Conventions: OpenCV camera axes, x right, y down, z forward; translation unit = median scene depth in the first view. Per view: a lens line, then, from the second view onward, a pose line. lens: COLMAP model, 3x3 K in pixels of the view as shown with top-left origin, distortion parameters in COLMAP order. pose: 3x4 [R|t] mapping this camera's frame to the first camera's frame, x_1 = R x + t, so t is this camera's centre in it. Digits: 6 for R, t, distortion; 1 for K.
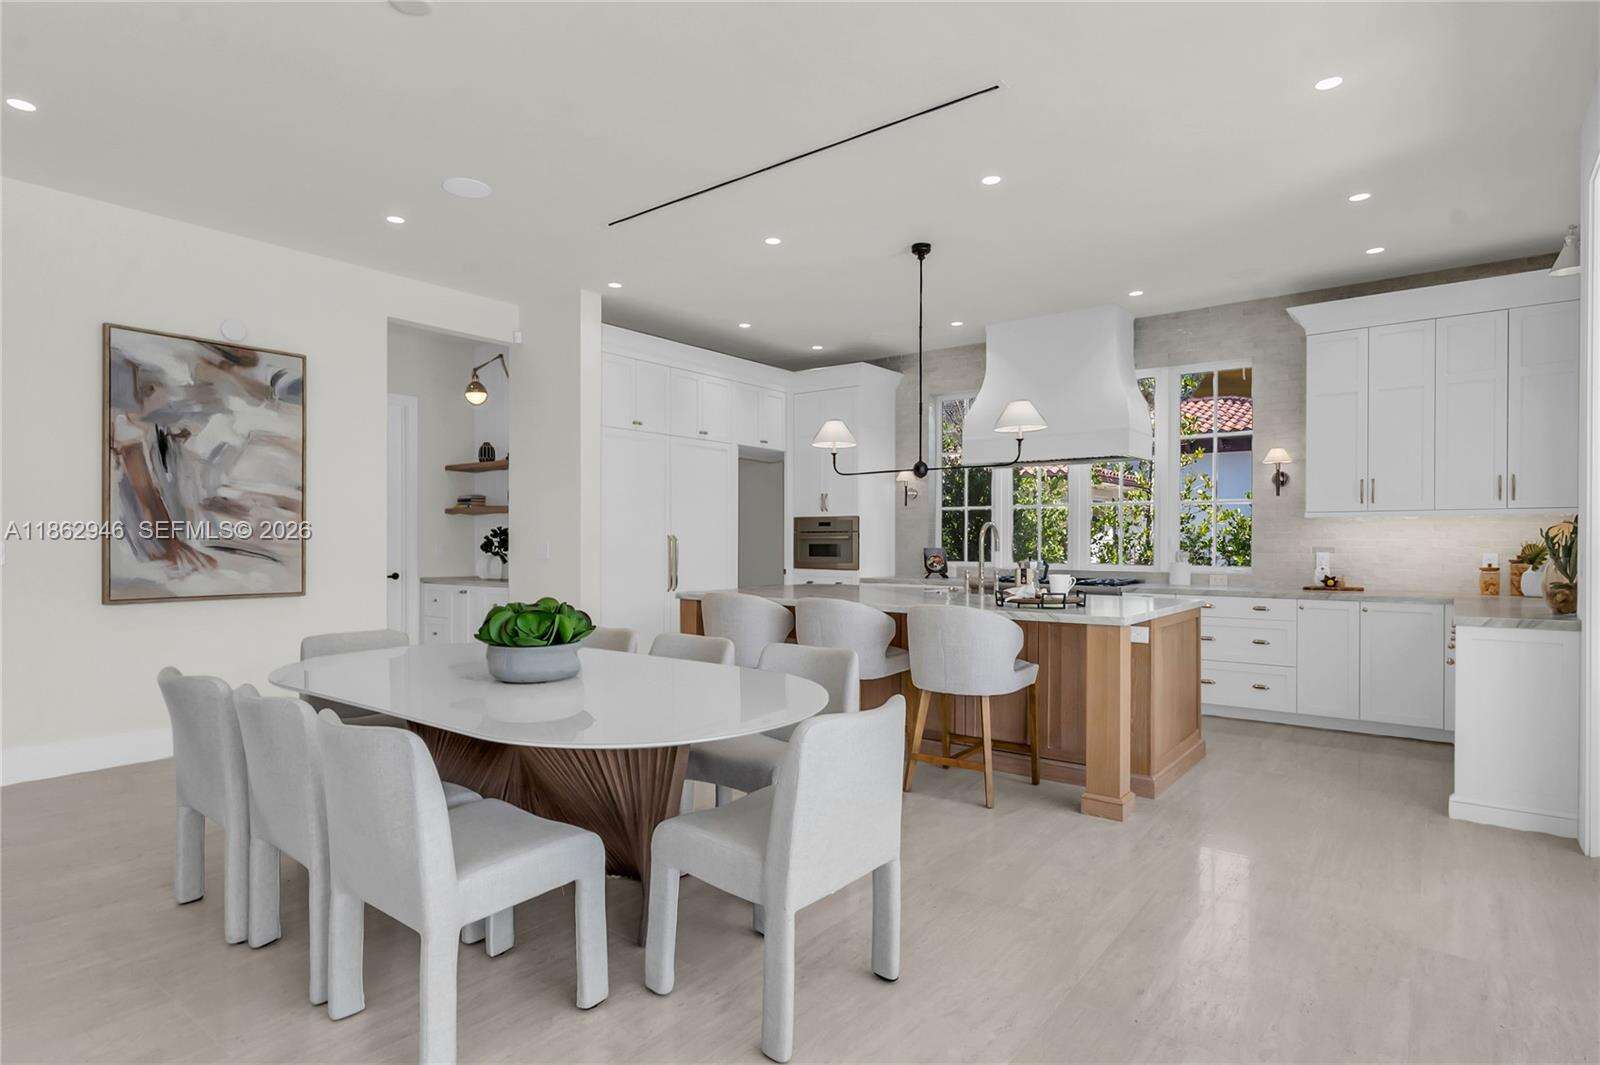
lens RADIAL K [[803.4, 0, 800.0], [0, 803.4, 532.5], [0, 0, 1]] dist [-0.001986, -0.000331]
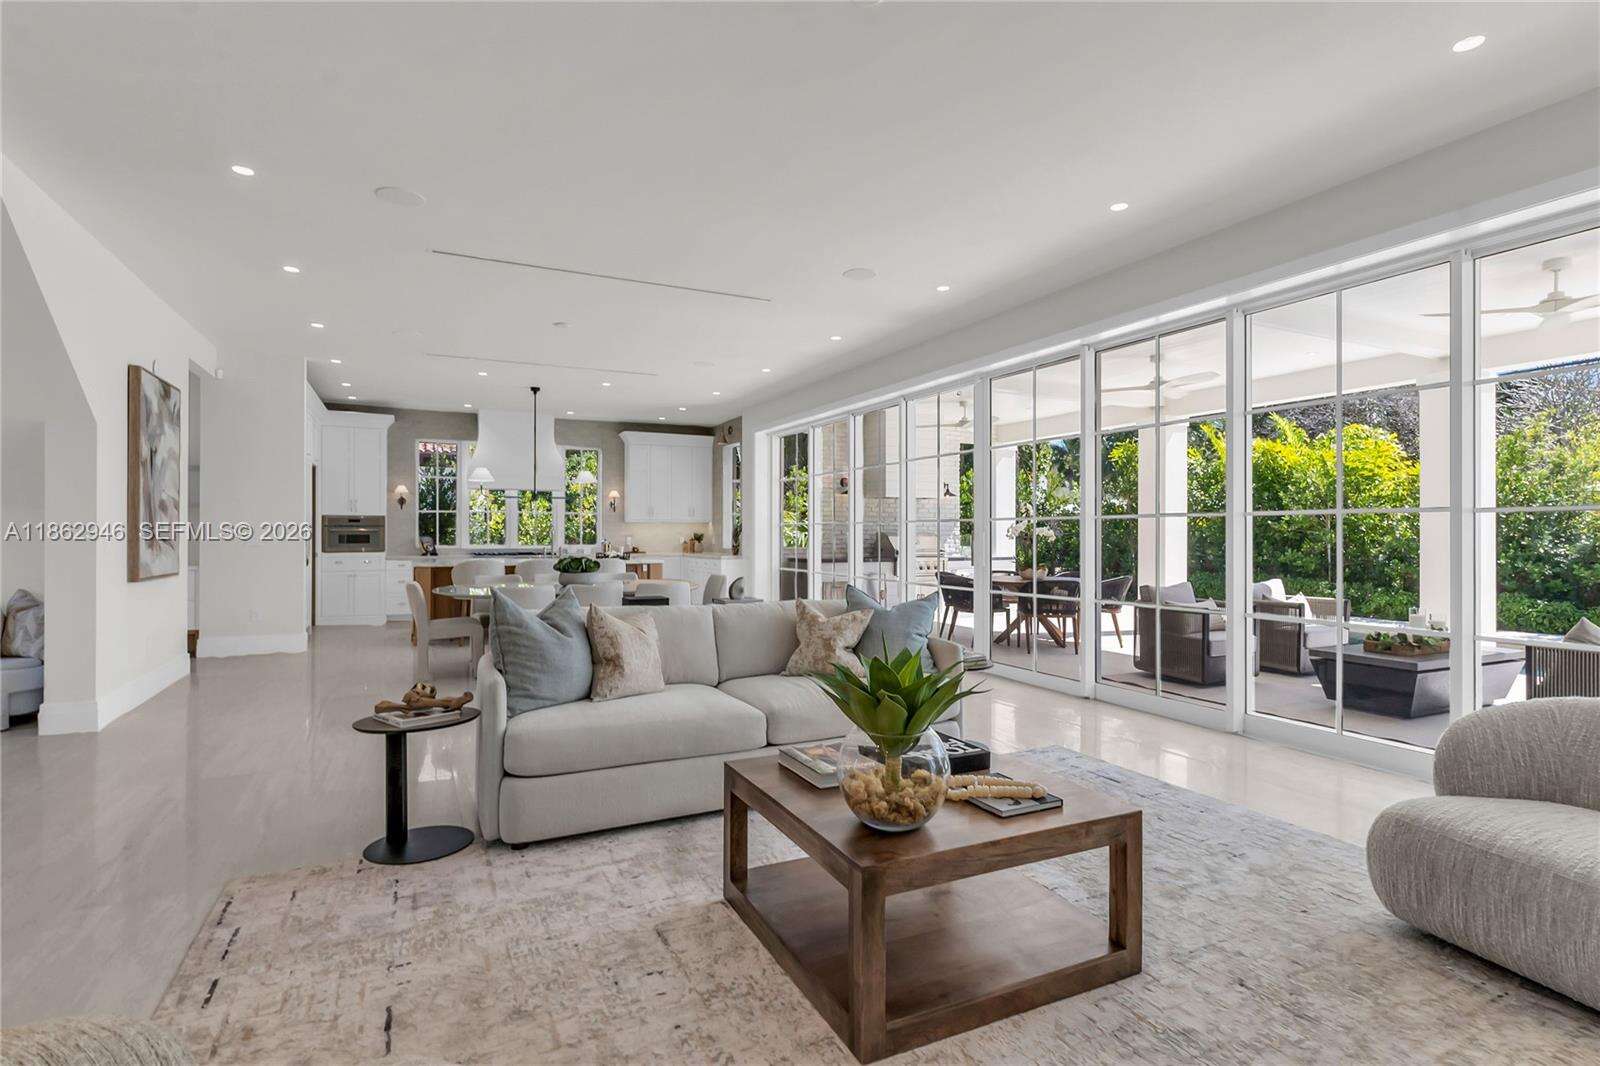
lens RADIAL K [[835.1, 0, 800.0], [0, 835.1, 533.0], [0, 0, 1]] dist [-0.000375, -0.000145]
pose [[0.387788, -0.005346, 0.921733, -1.521975], [-0.008726, 0.999917, 0.009471, -0.012786], [-0.921707, -0.011716, 0.387709, -0.460033]]
